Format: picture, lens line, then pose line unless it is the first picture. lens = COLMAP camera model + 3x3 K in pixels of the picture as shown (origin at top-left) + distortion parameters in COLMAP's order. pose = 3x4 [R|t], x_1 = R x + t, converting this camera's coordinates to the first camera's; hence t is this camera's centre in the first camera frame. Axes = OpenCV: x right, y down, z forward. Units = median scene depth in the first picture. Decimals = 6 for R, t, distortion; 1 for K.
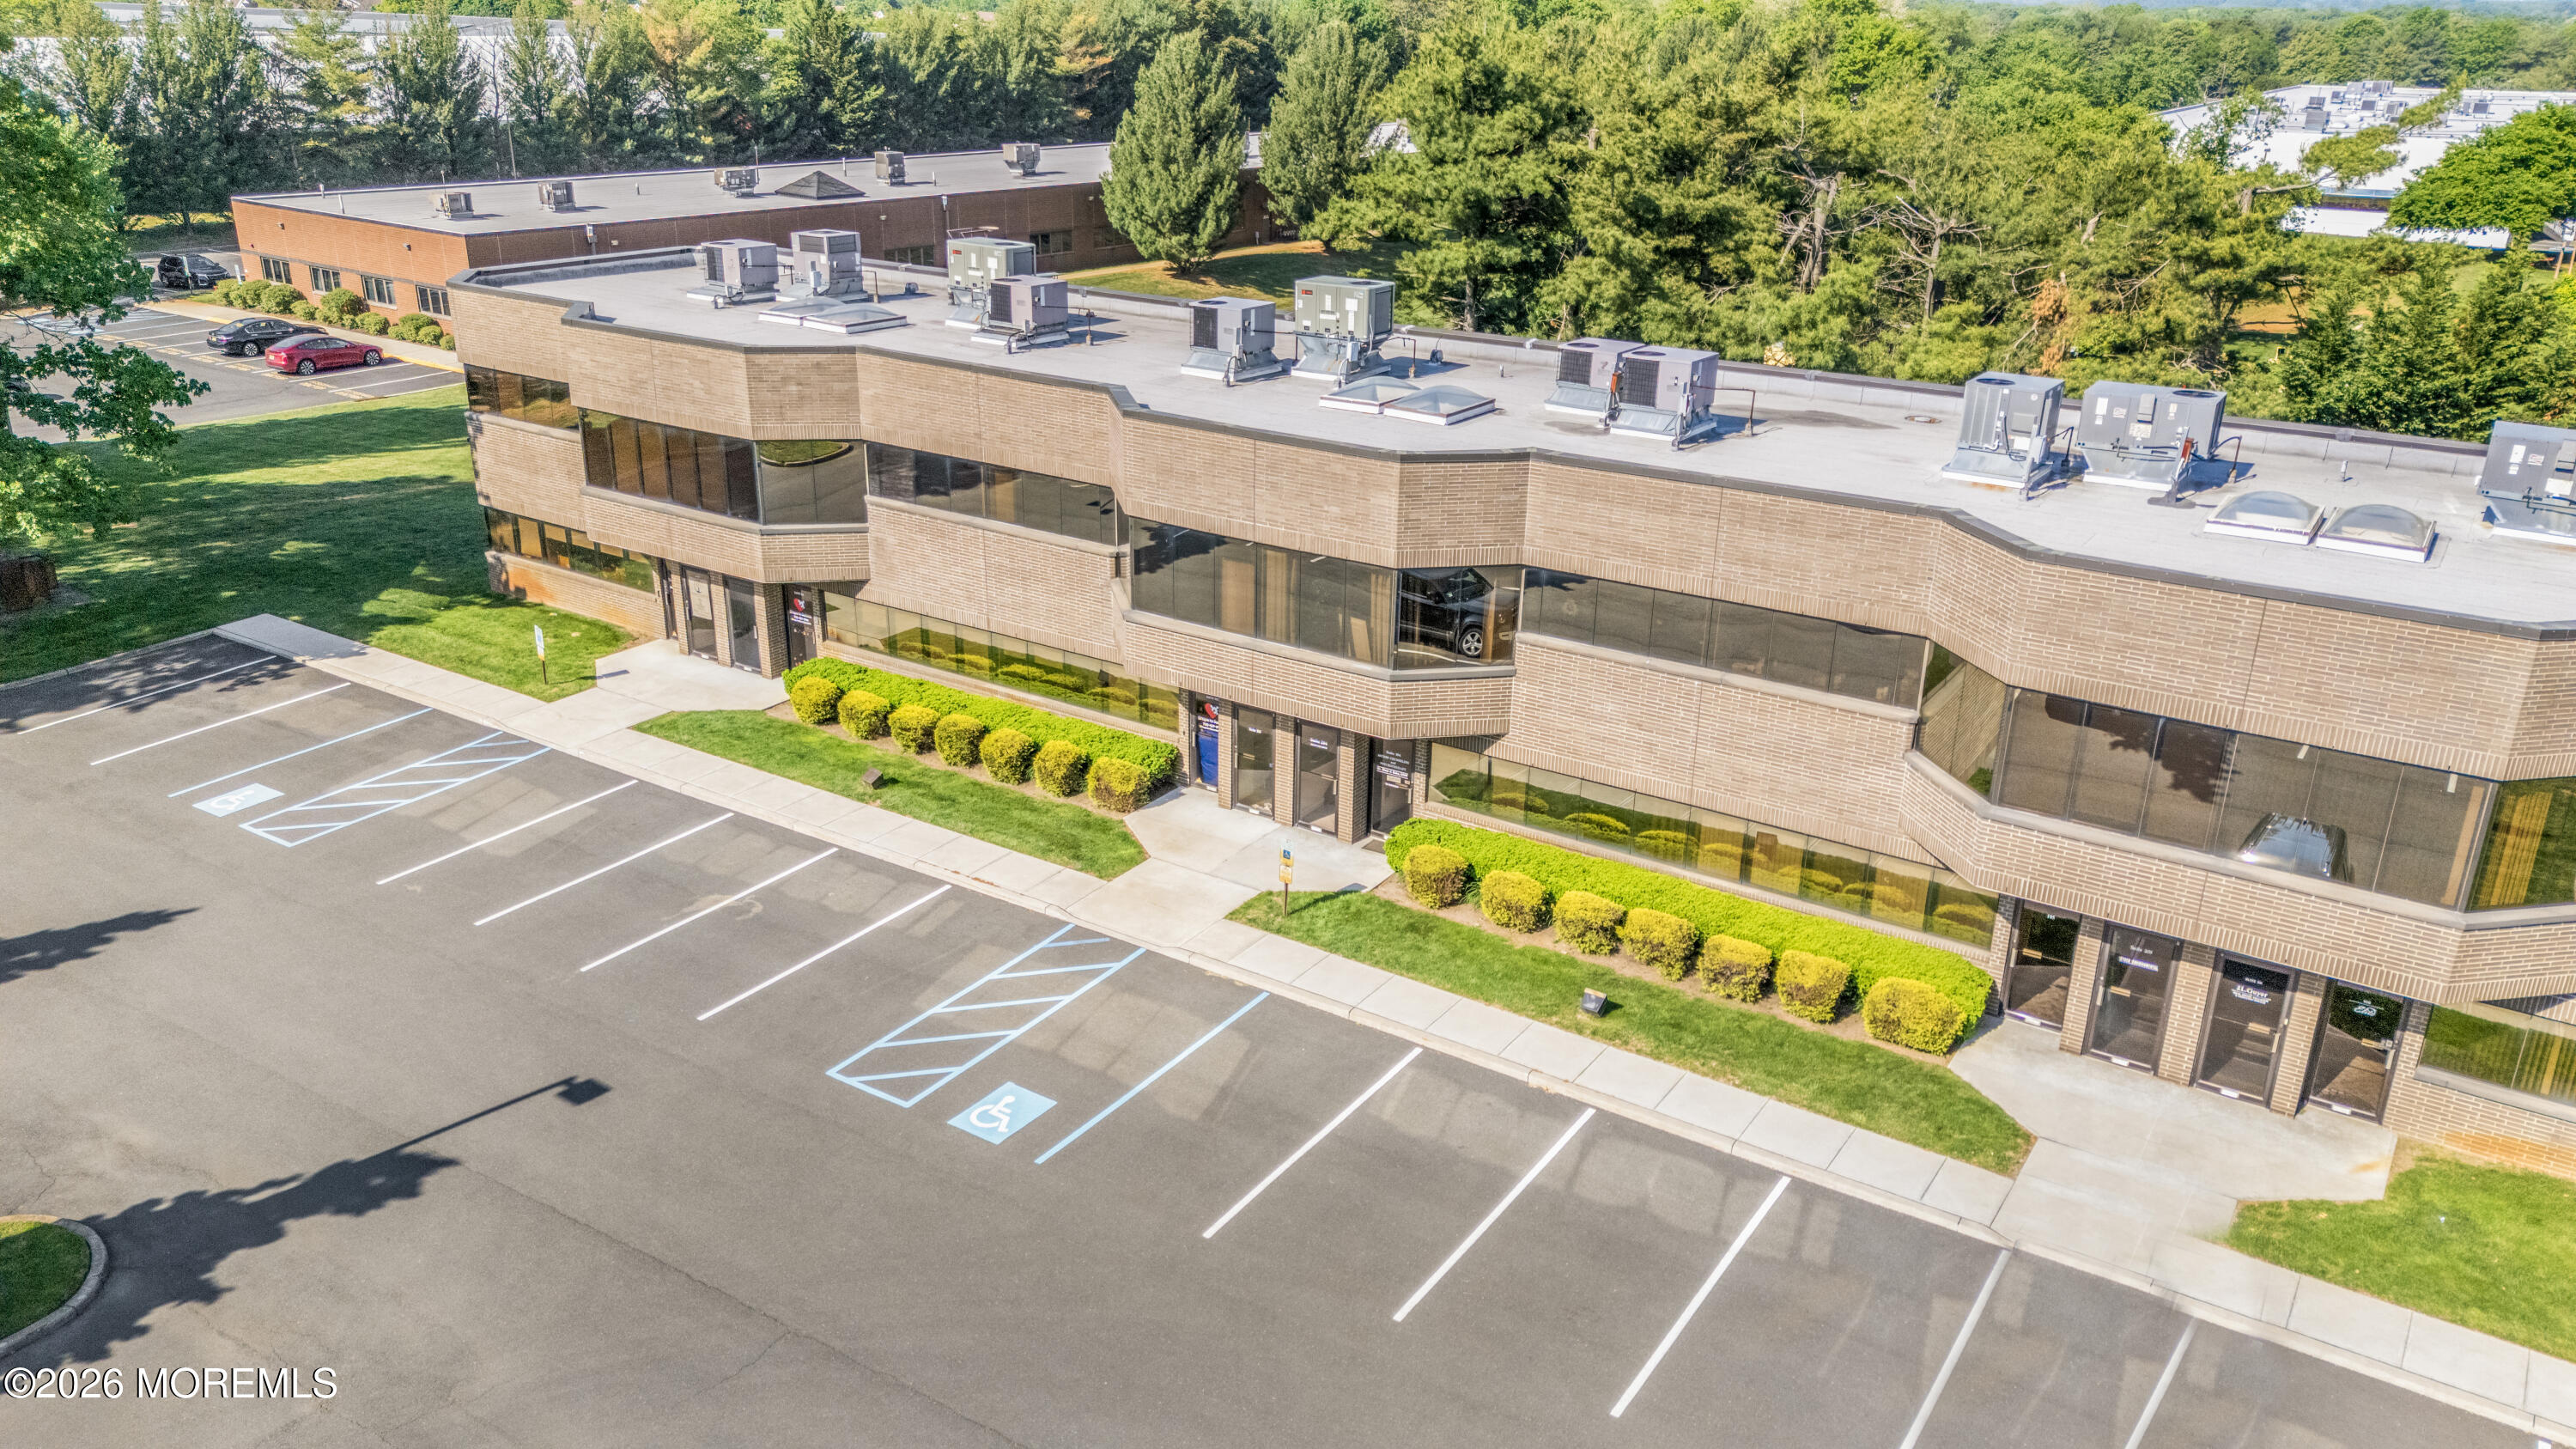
lens RADIAL K [[1895.2, 0, 1288.0], [0, 1895.2, 724.5], [0, 0, 1]] dist [0.029238, -0.046807]
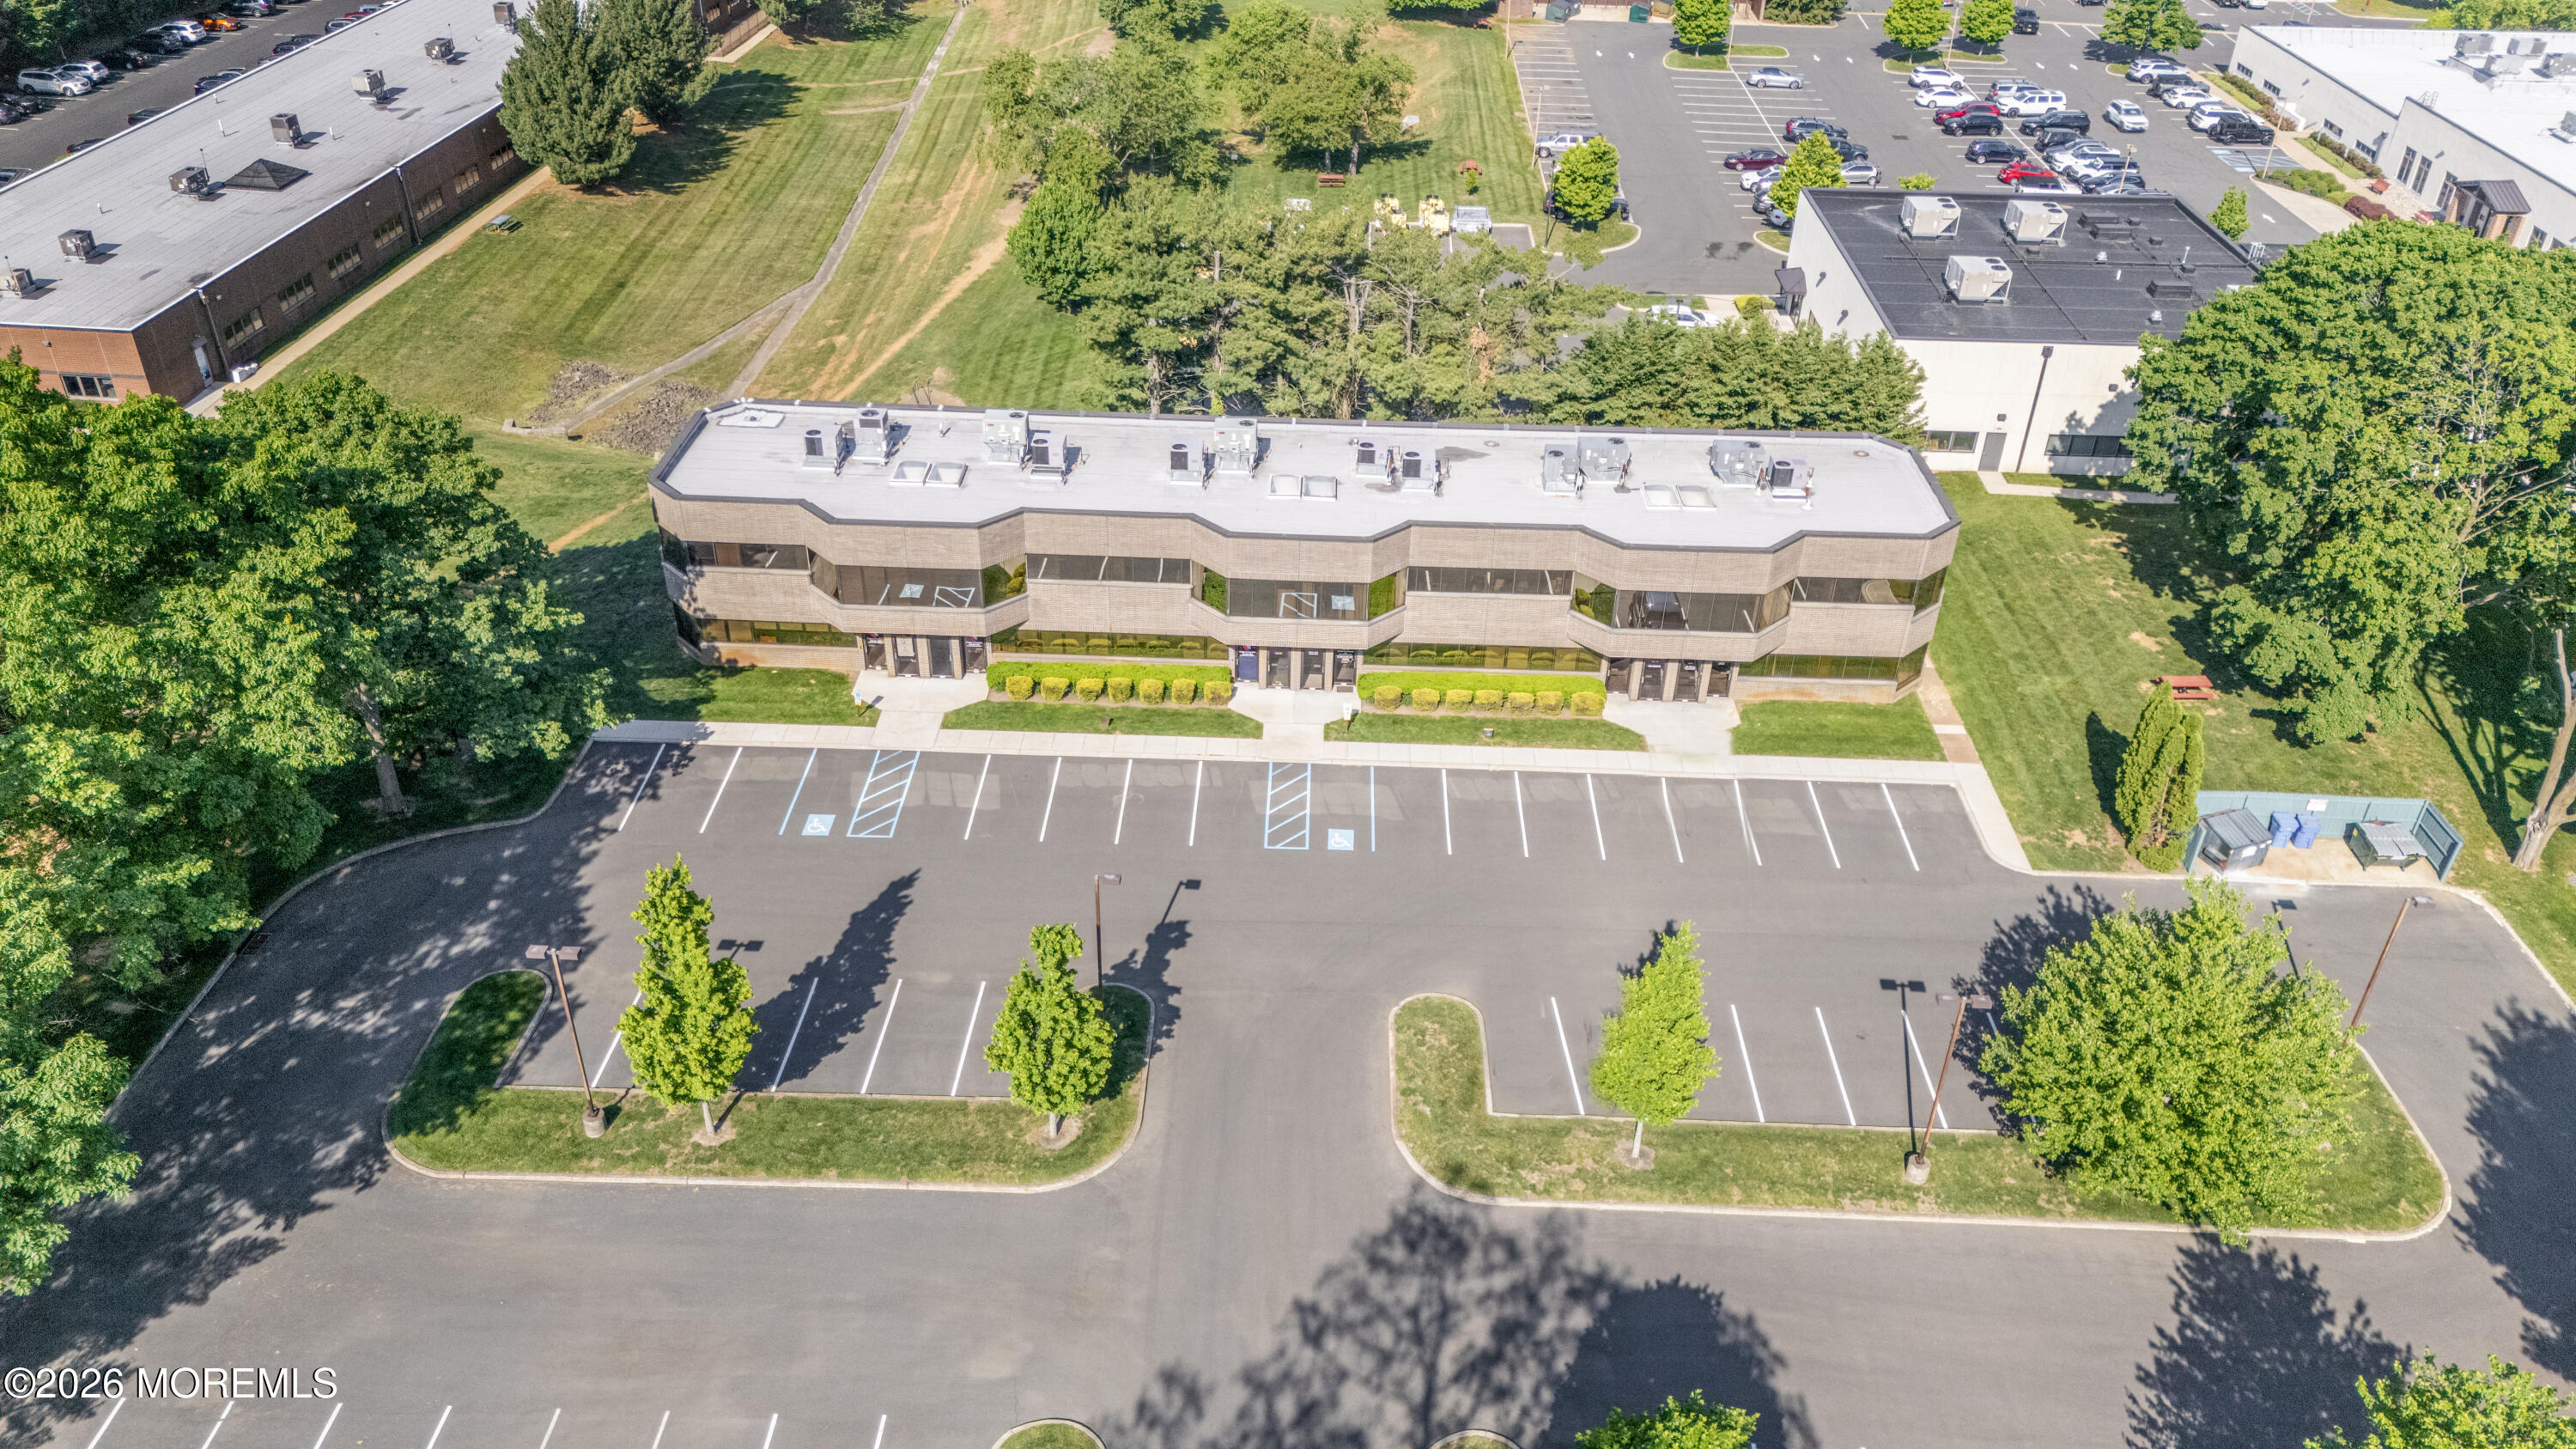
lens RADIAL K [[1895.2, 0, 1288.0], [0, 1895.2, 724.5], [0, 0, 1]] dist [0.029238, -0.046807]
pose [[0.847201, -0.285241, 0.448205, -1.046955], [0.183424, 0.948812, 0.257120, -0.495303], [-0.498604, -0.135621, 0.856155, -0.927512]]
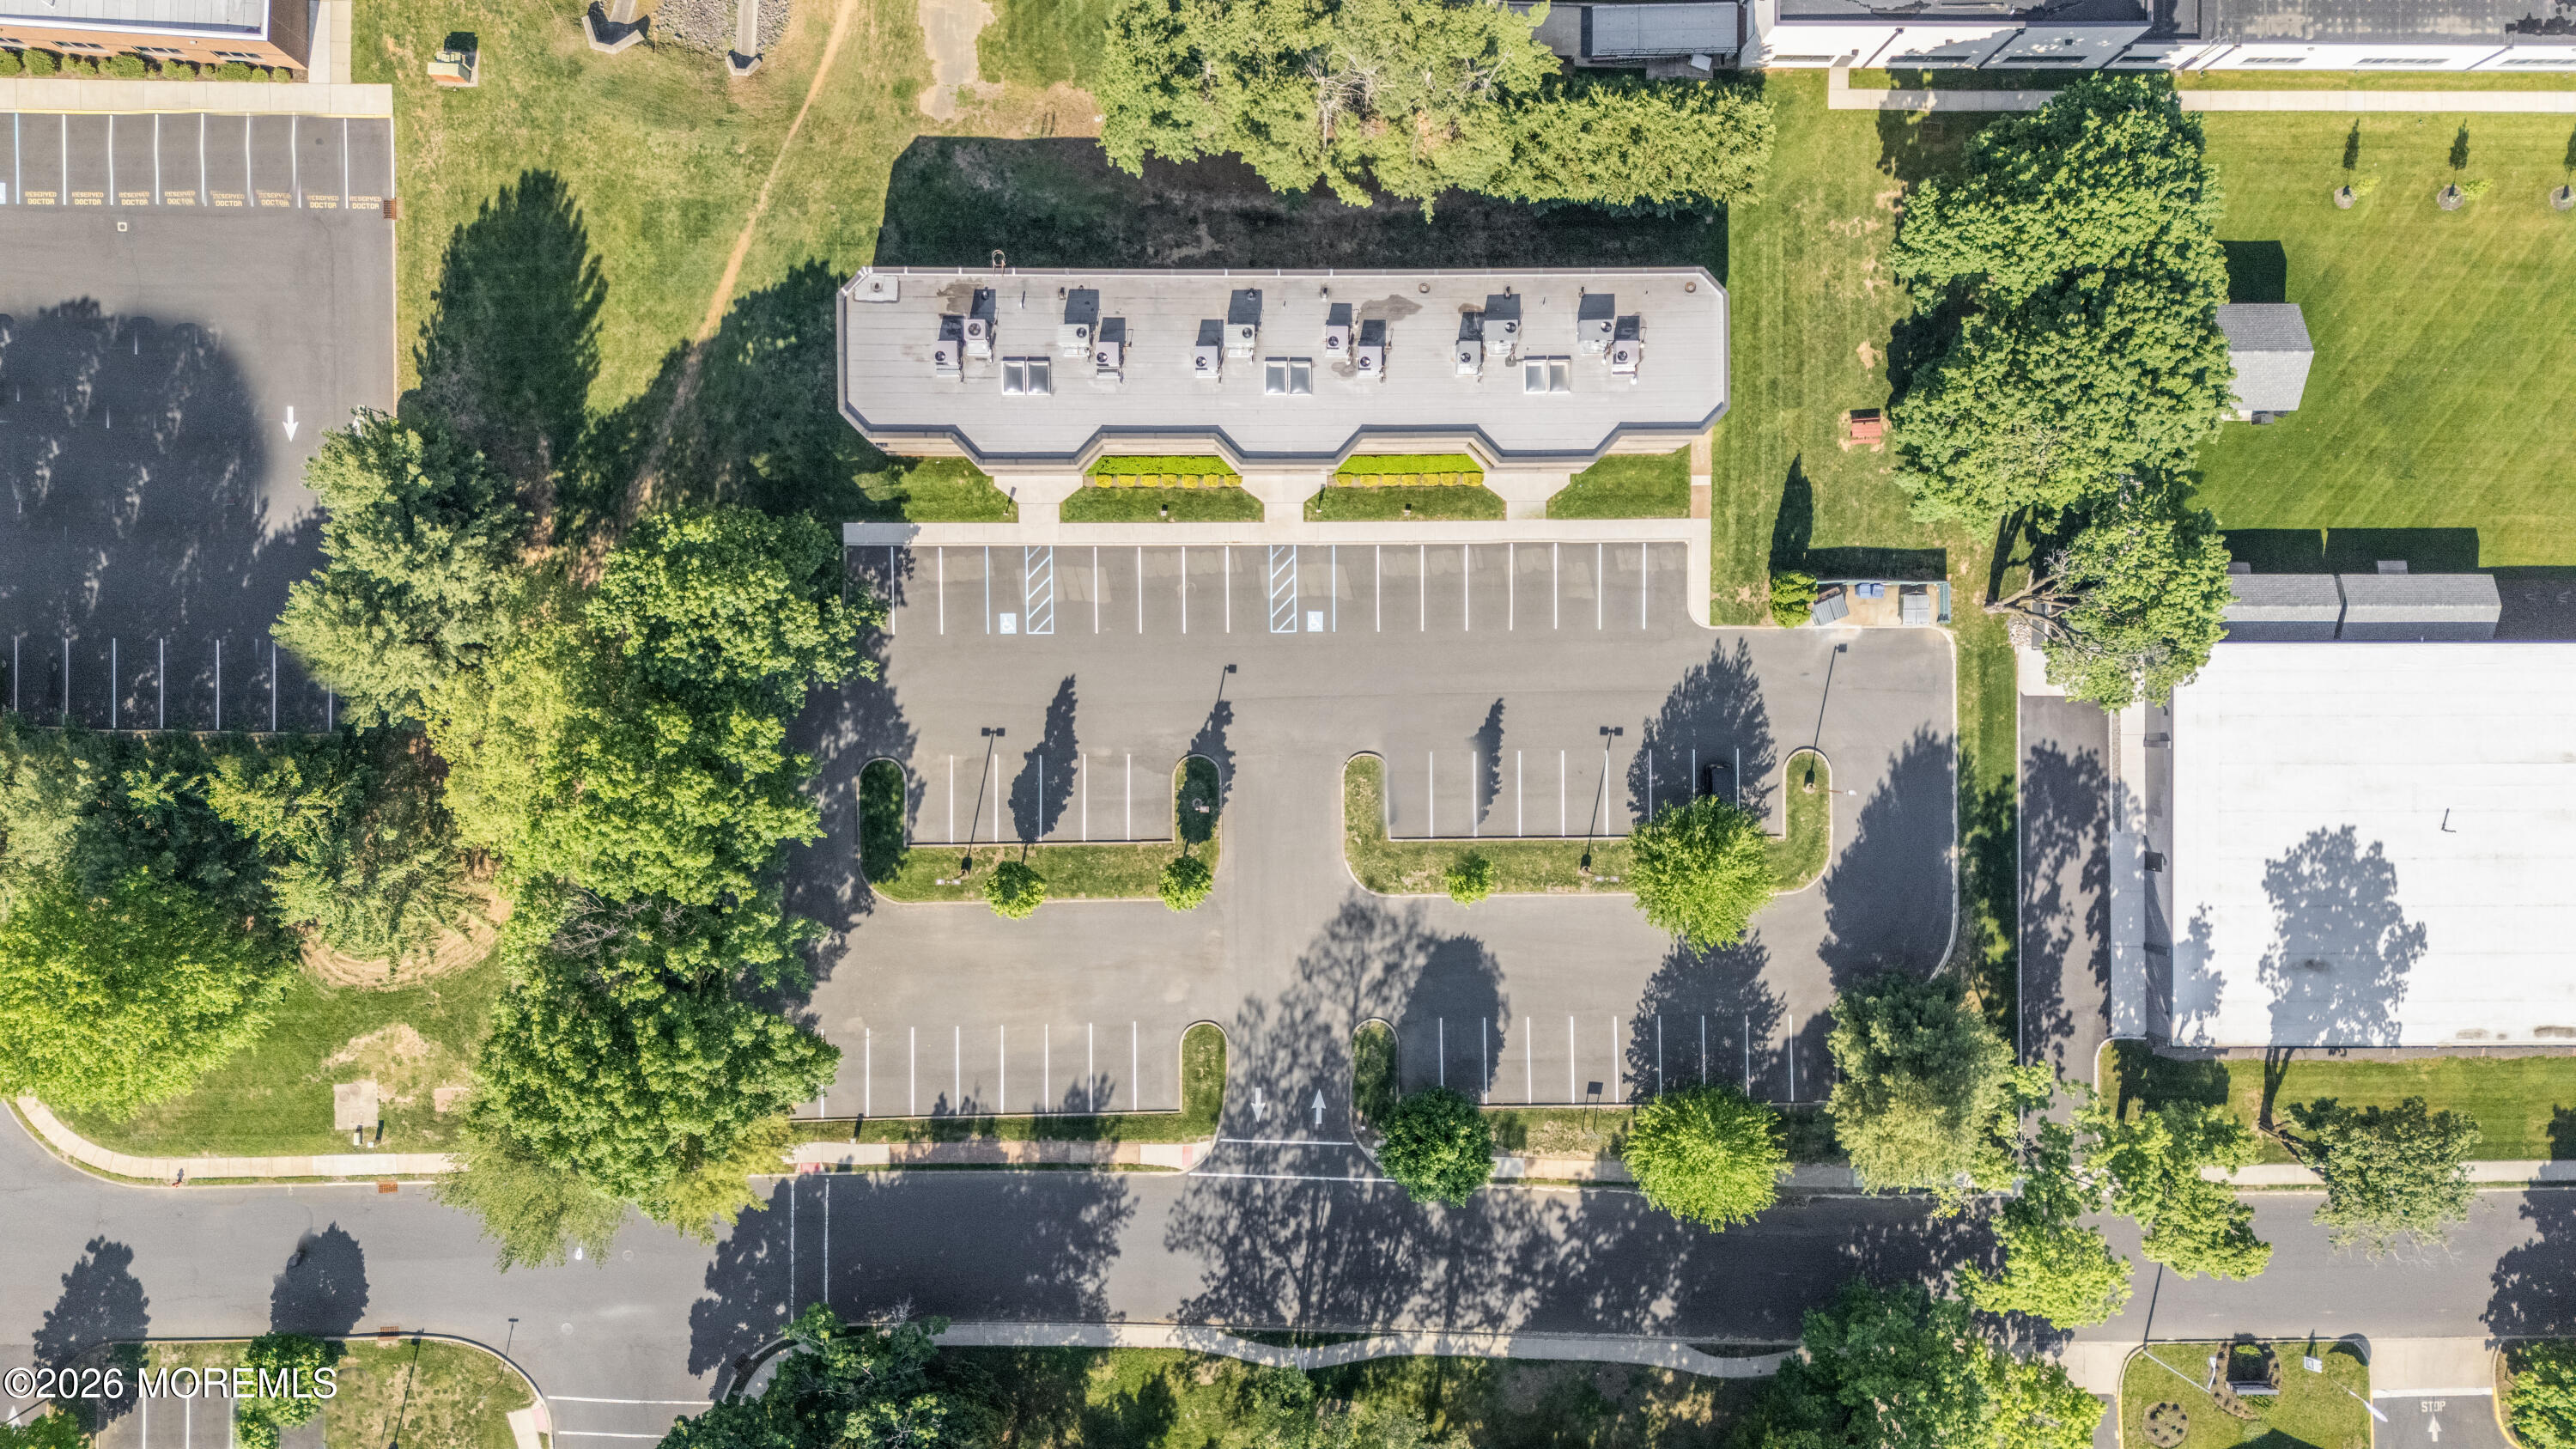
lens RADIAL K [[1895.2, 0, 1288.0], [0, 1895.2, 724.5], [0, 0, 1]] dist [0.029238, -0.046807]
pose [[0.827316, -0.561721, 0.004205, -0.280685], [0.173081, 0.262025, 0.949413, -3.132161], [-0.534408, -0.784737, 0.314001, -0.446375]]
